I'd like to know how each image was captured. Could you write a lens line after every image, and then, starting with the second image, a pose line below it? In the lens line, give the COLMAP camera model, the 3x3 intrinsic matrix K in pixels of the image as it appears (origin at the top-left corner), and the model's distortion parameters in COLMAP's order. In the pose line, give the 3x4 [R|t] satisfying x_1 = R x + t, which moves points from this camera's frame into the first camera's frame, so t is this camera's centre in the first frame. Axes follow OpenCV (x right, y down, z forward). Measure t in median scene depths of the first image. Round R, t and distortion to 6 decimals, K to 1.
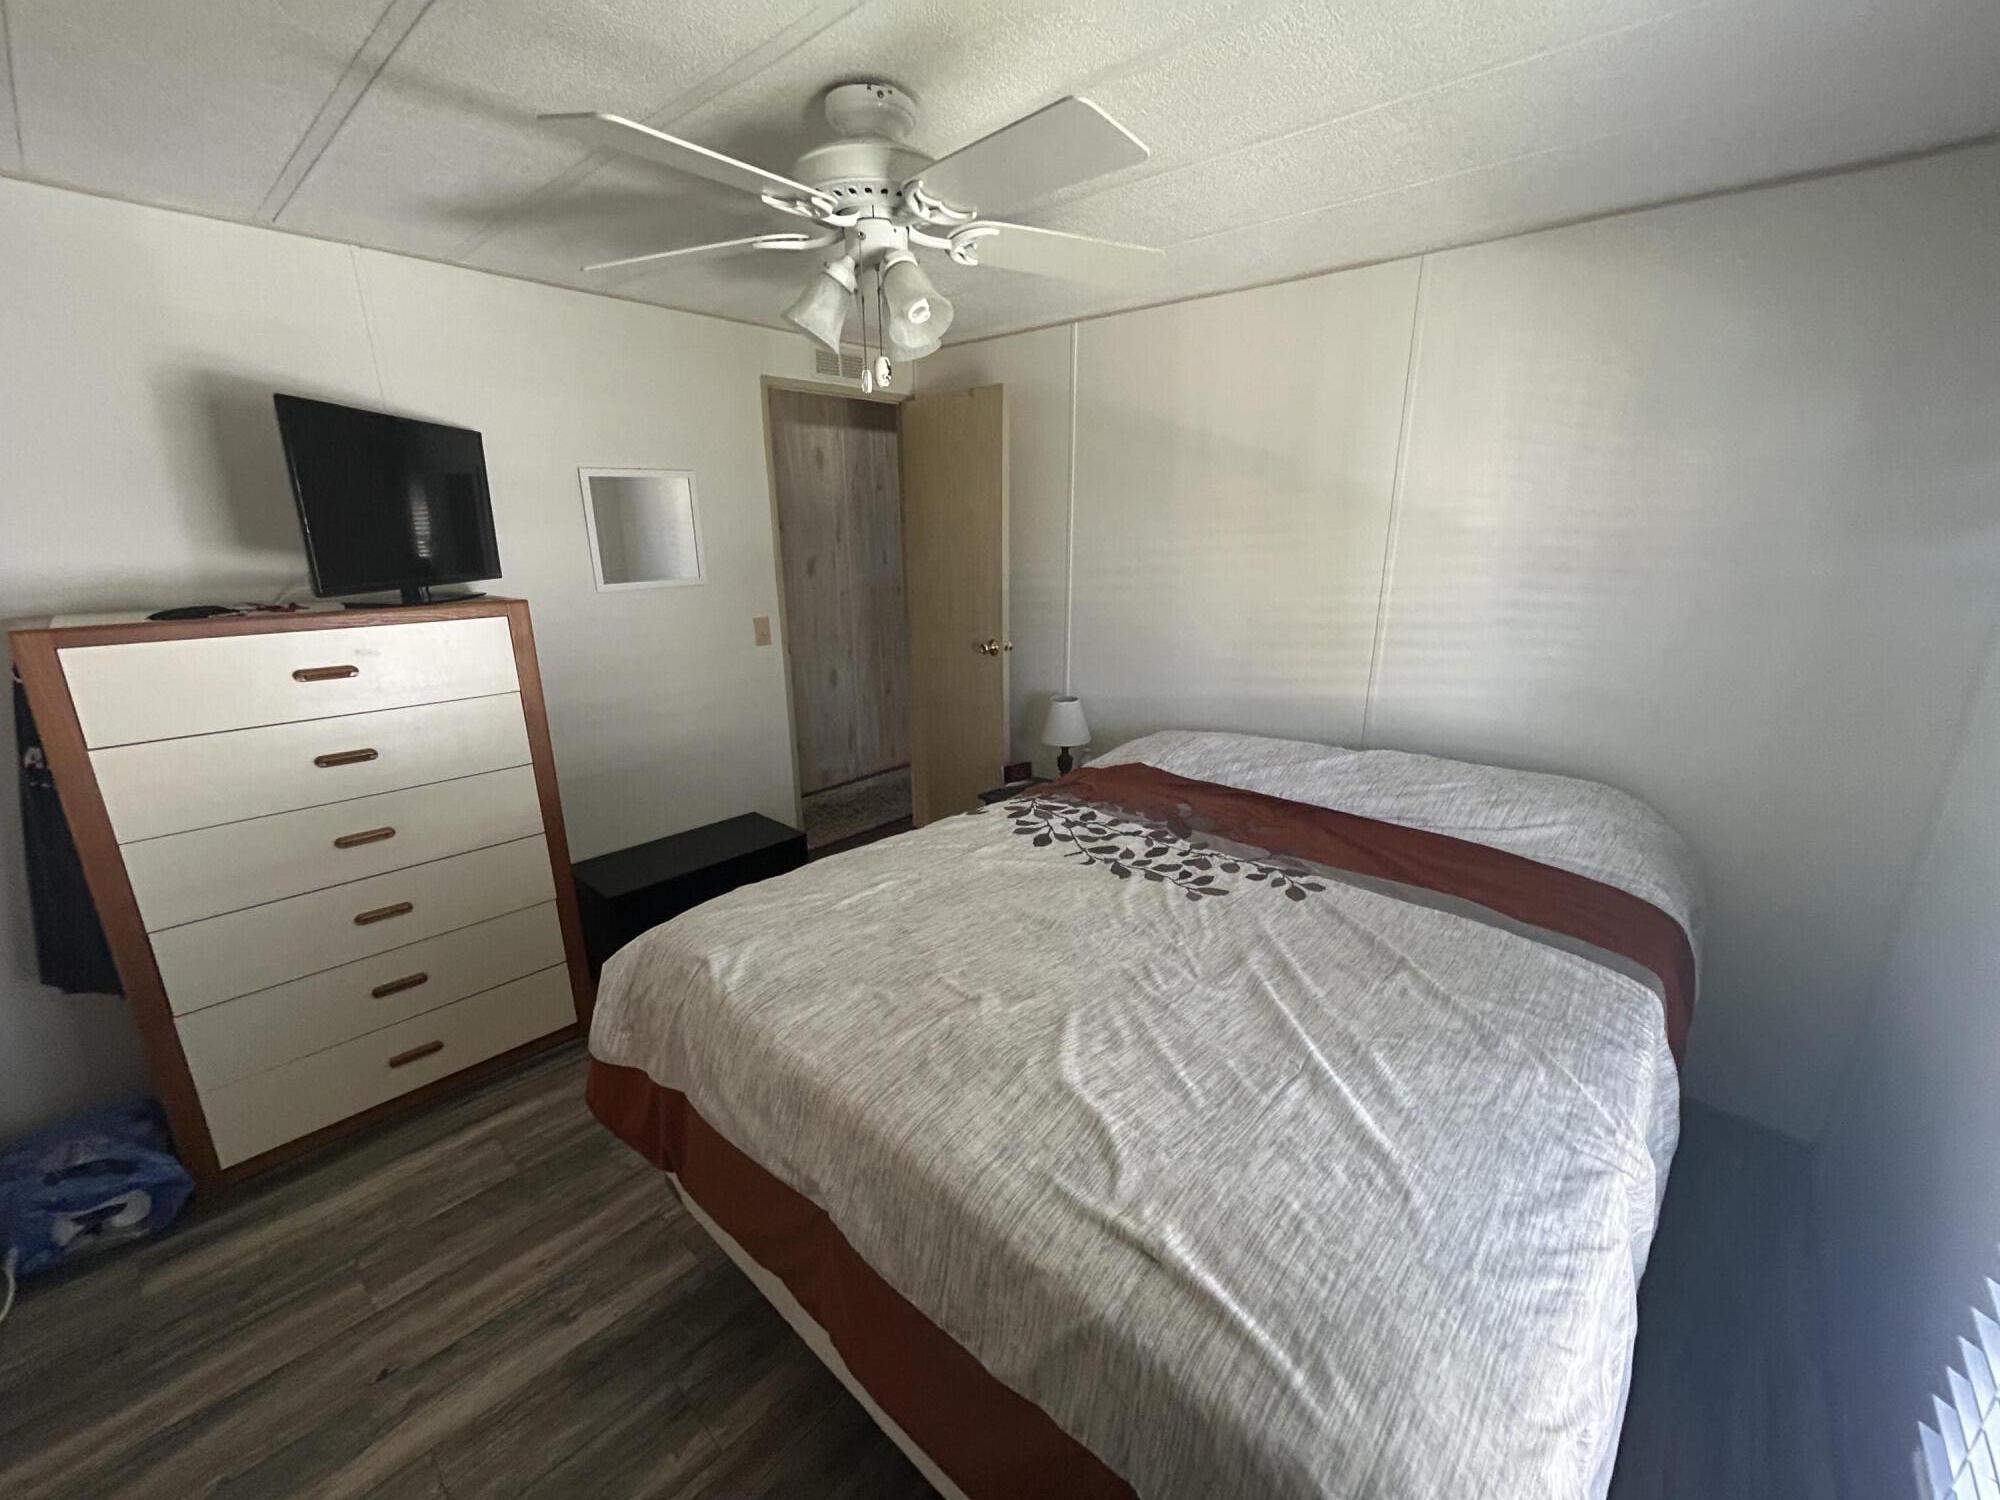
lens RADIAL K [[806.5, 0, 1000.0], [0, 806.5, 750.0], [0, 0, 1]] dist [0.001804, 0.000020]
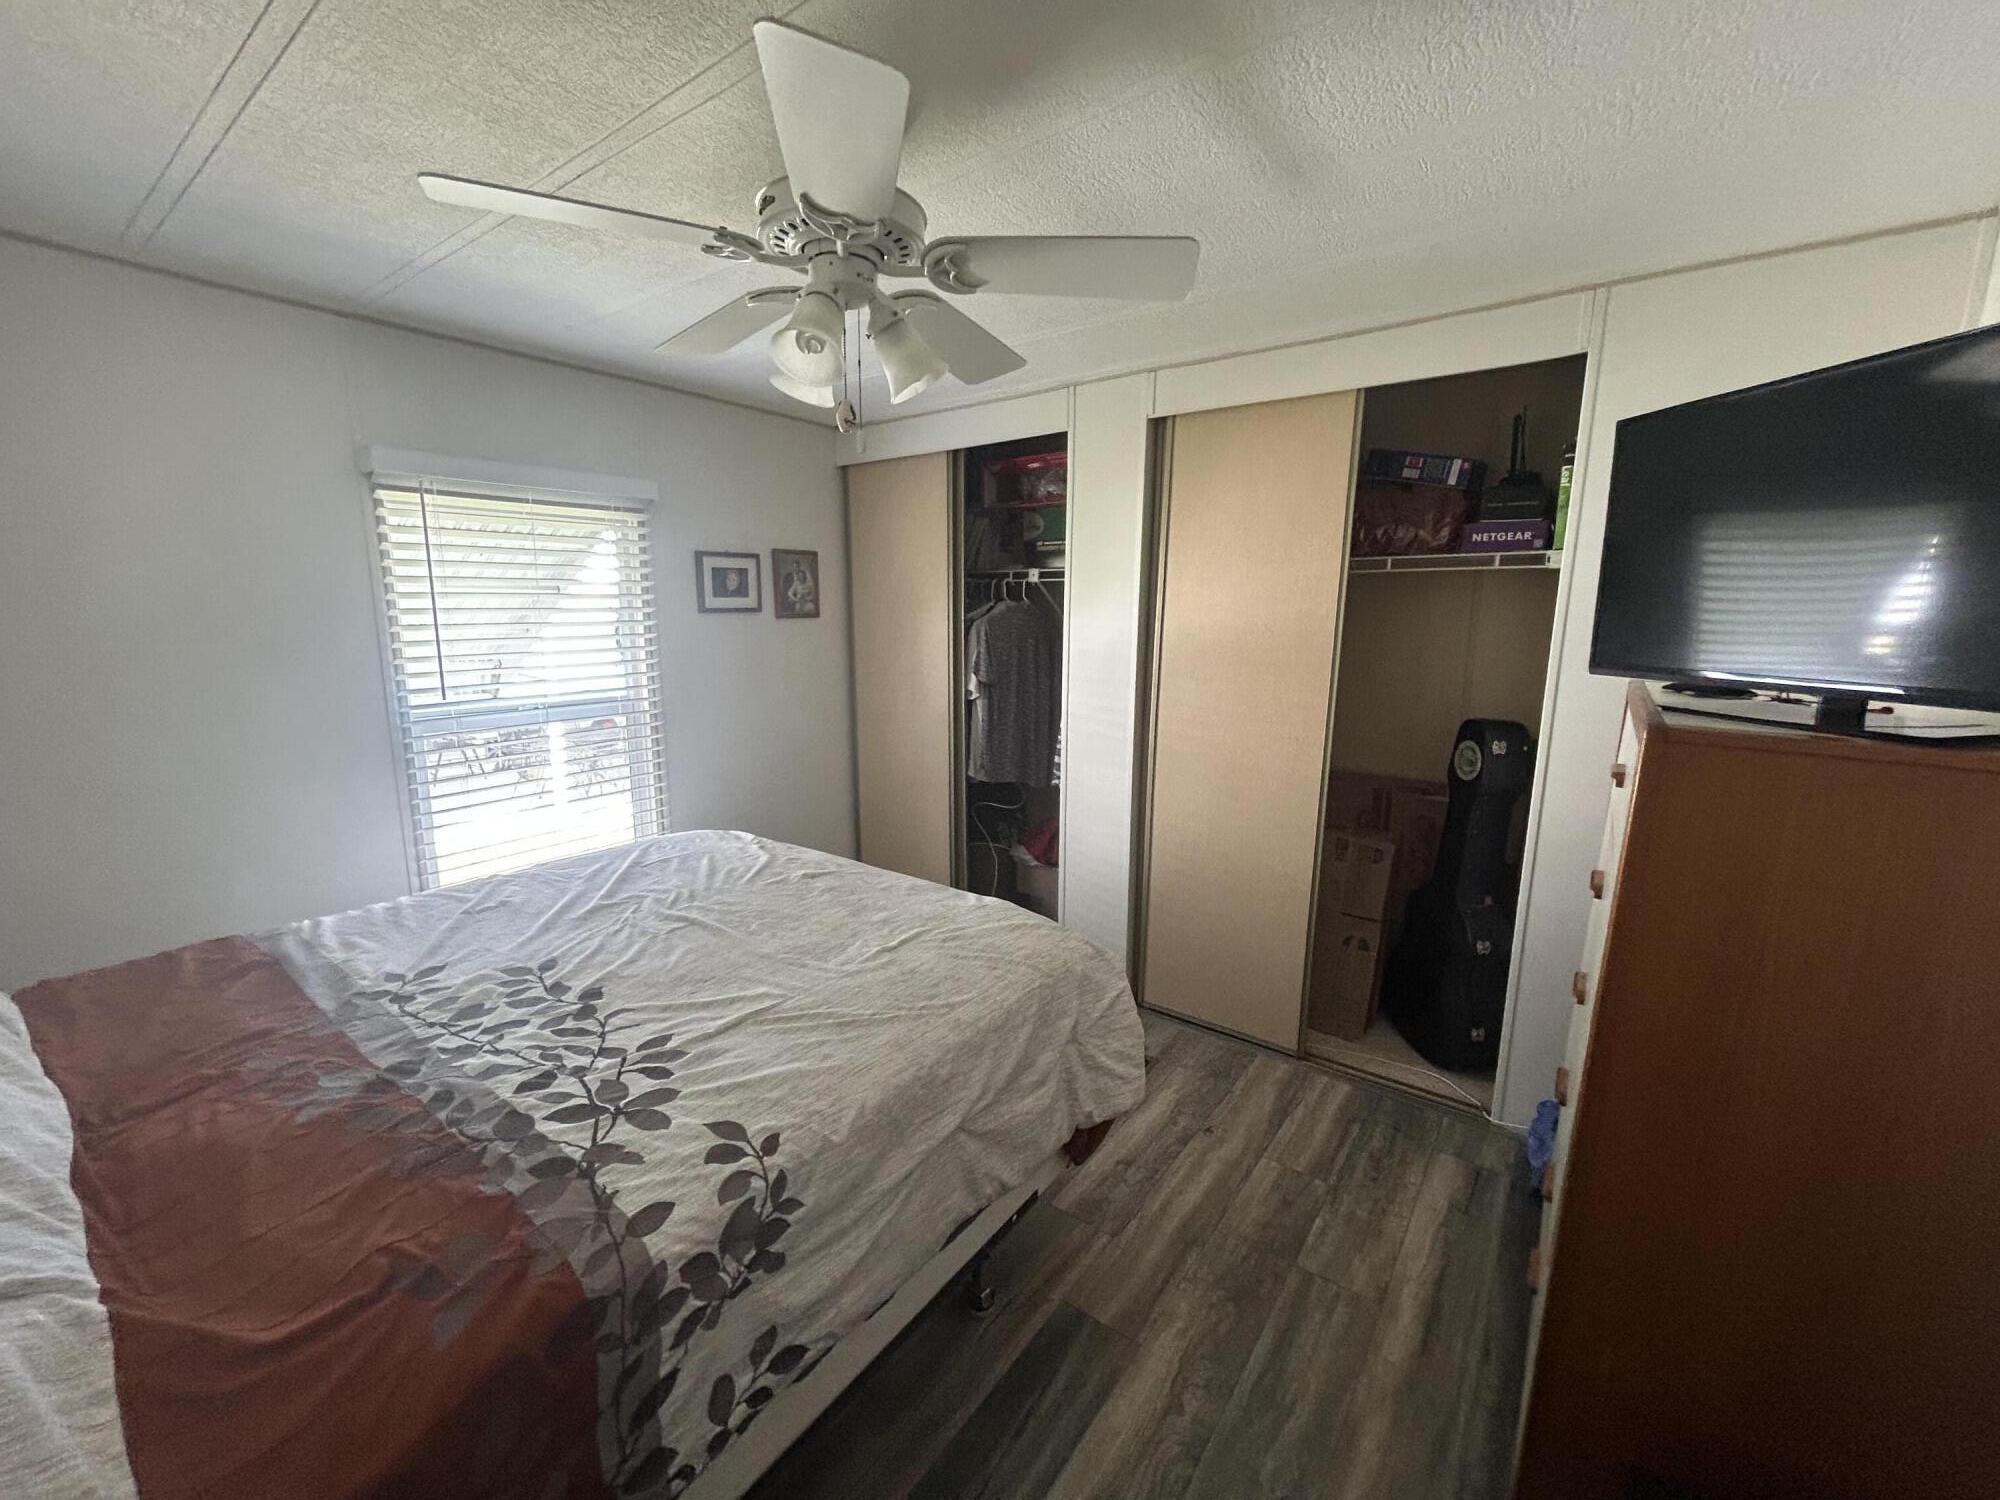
lens RADIAL K [[806.5, 0, 1000.0], [0, 806.5, 750.0], [0, 0, 1]] dist [0.001804, 0.000020]
pose [[-0.996205, 0.014627, -0.085798, -0.199863], [-0.024960, 0.896360, 0.442623, -0.451116], [0.083380, 0.443085, -0.892594, 1.673508]]
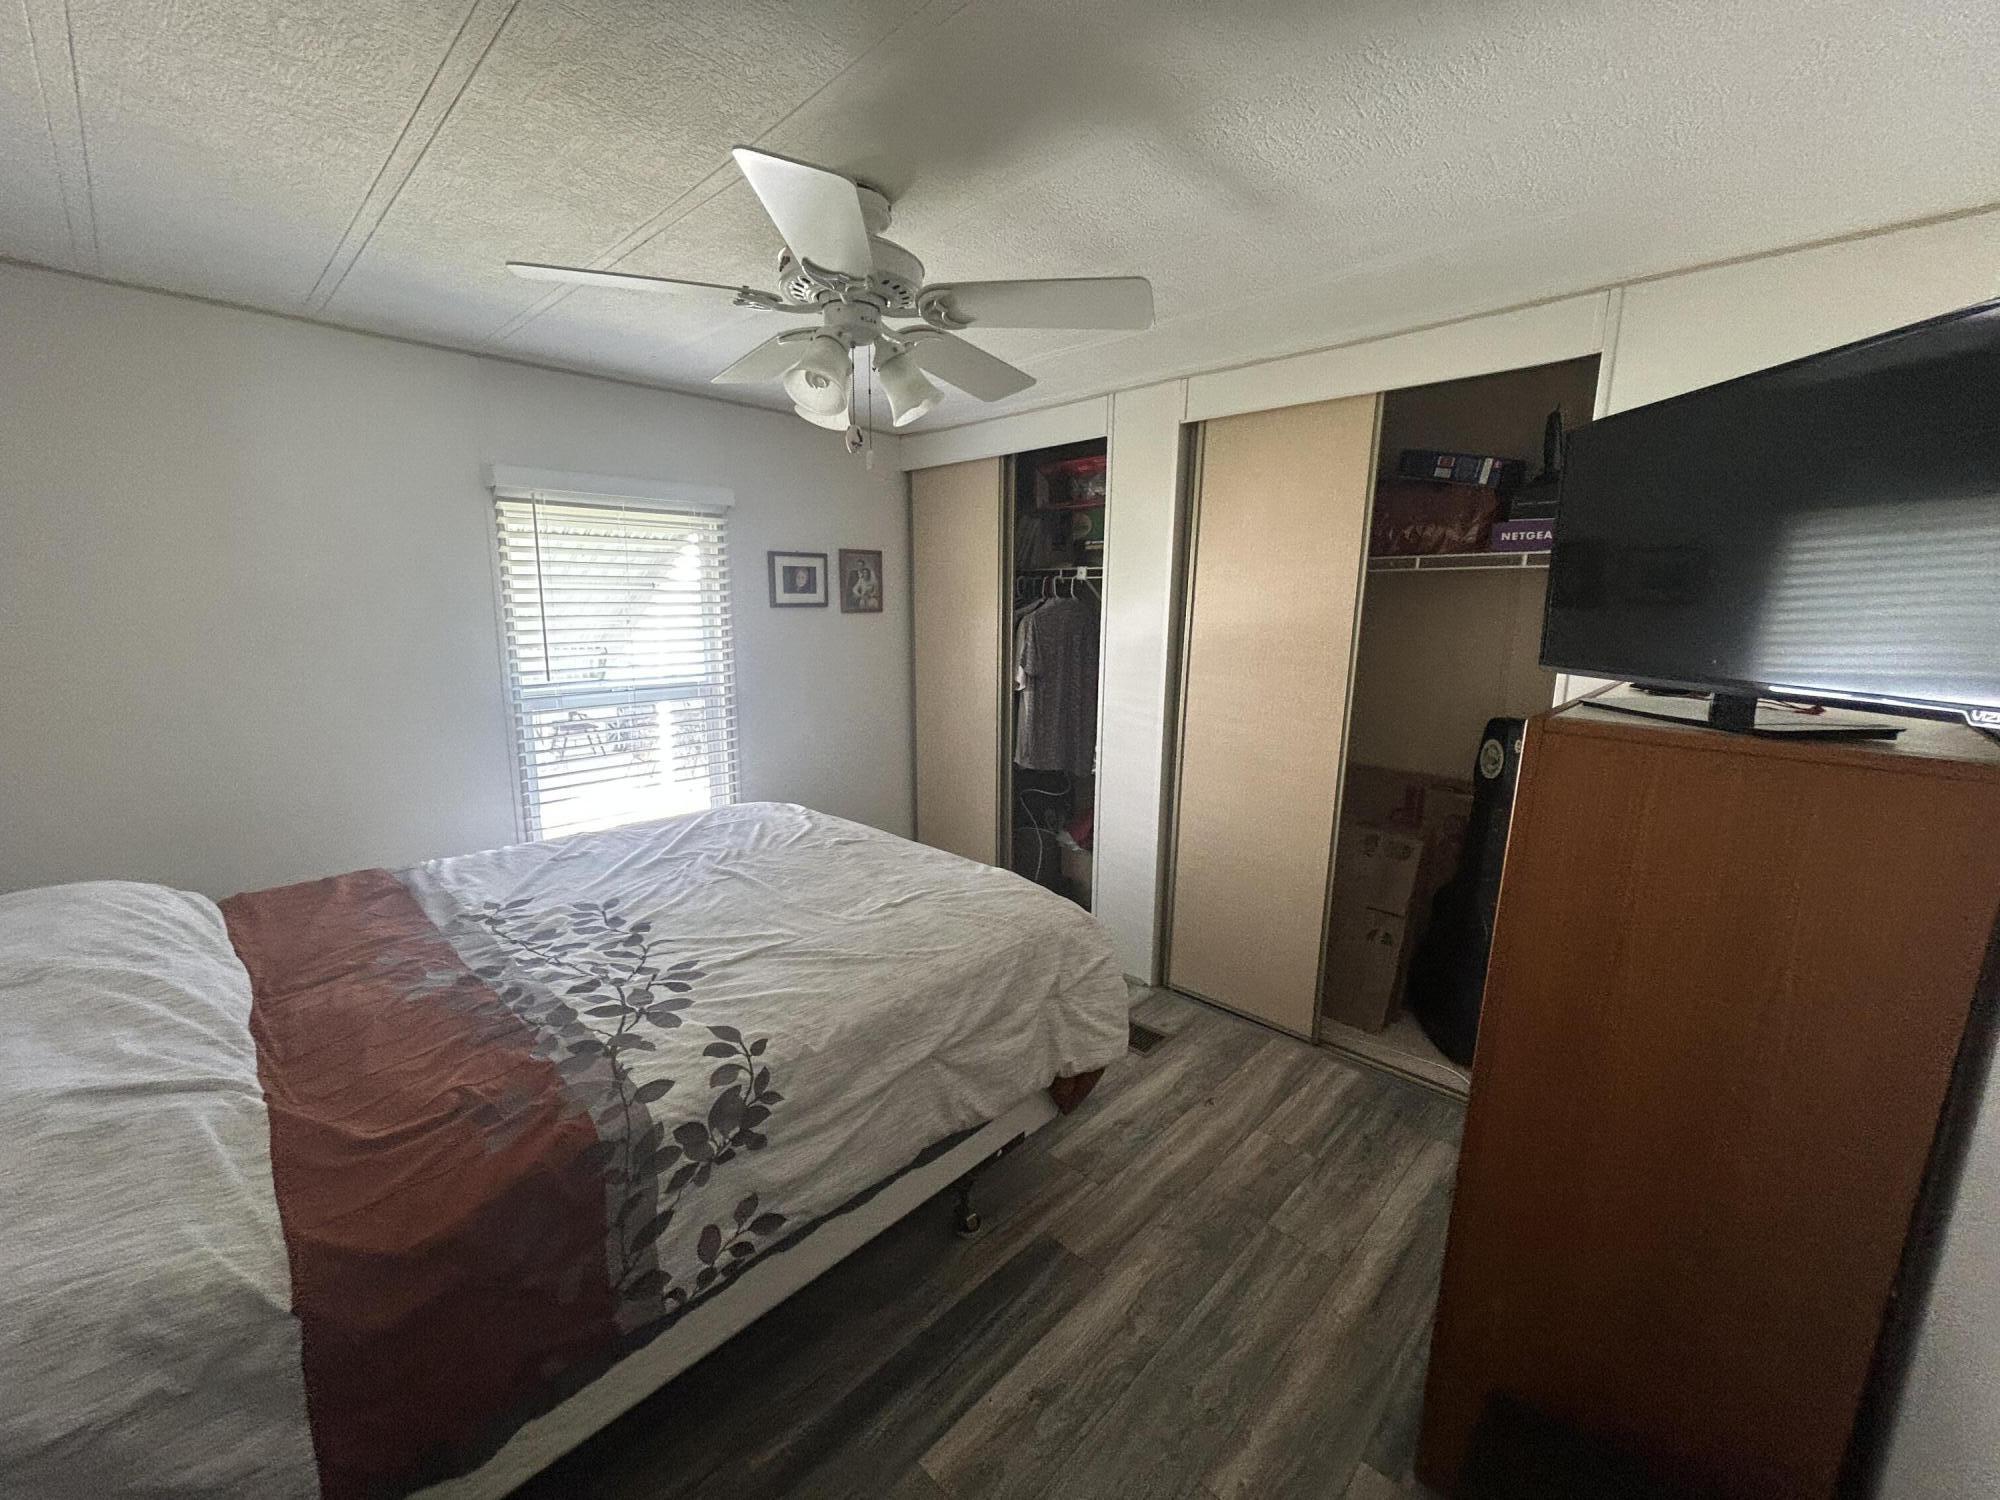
lens RADIAL K [[806.5, 0, 1000.0], [0, 806.5, 750.0], [0, 0, 1]] dist [0.001804, 0.000020]
pose [[-0.999254, -0.011926, 0.036722, -0.322537], [0.005825, 0.893654, 0.448719, -0.484165], [-0.038168, 0.448598, -0.892918, 1.778946]]
